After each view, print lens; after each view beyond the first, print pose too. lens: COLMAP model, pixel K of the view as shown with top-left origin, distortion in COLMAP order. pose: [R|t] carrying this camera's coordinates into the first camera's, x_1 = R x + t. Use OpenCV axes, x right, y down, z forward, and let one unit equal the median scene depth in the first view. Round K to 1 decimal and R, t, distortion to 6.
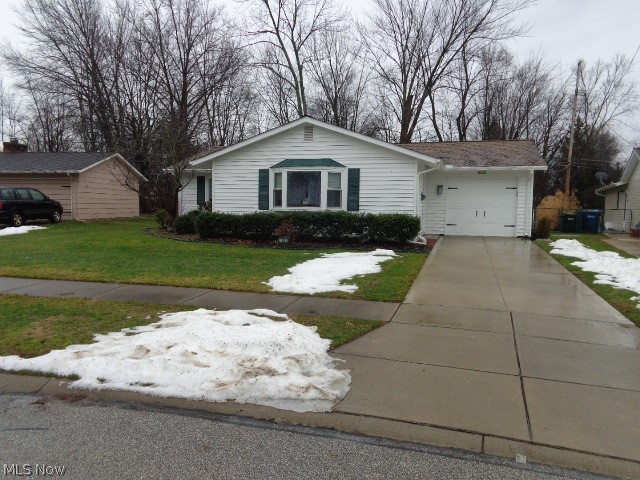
lens RADIAL K [[480.8, 0, 320.0], [0, 480.8, 240.0], [0, 0, 1]] dist [0.001002, 0.008633]
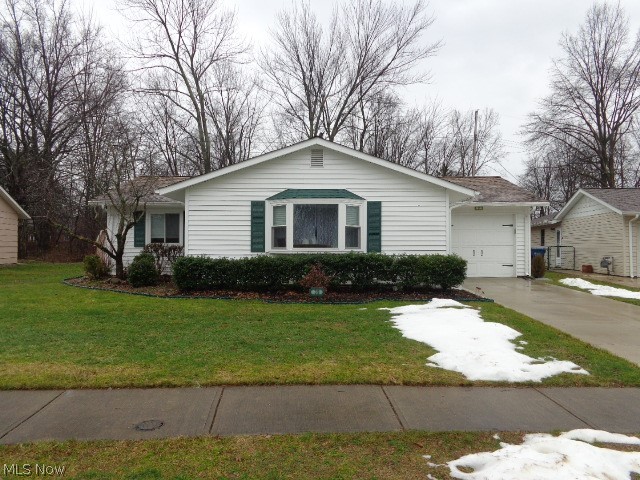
lens RADIAL K [[480.8, 0, 320.0], [0, 480.8, 240.0], [0, 0, 1]] dist [0.001002, 0.008633]
pose [[0.960953, -0.008384, 0.276585, -0.126188], [0.031111, 0.996477, -0.077885, -0.009860], [-0.274958, 0.083449, 0.957828, 0.115869]]
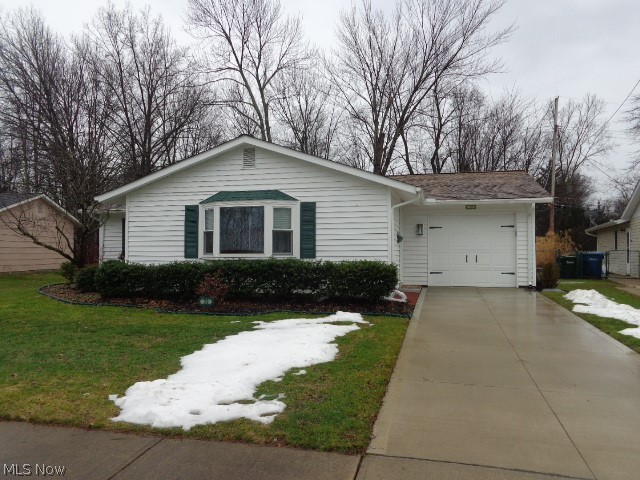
lens RADIAL K [[480.8, 0, 320.0], [0, 480.8, 240.0], [0, 0, 1]] dist [0.001002, 0.008633]
pose [[0.998761, -0.014713, 0.047542, 0.026398], [0.019137, 0.995389, -0.093991, -0.008886], [-0.045940, 0.094785, 0.994437, 0.125970]]
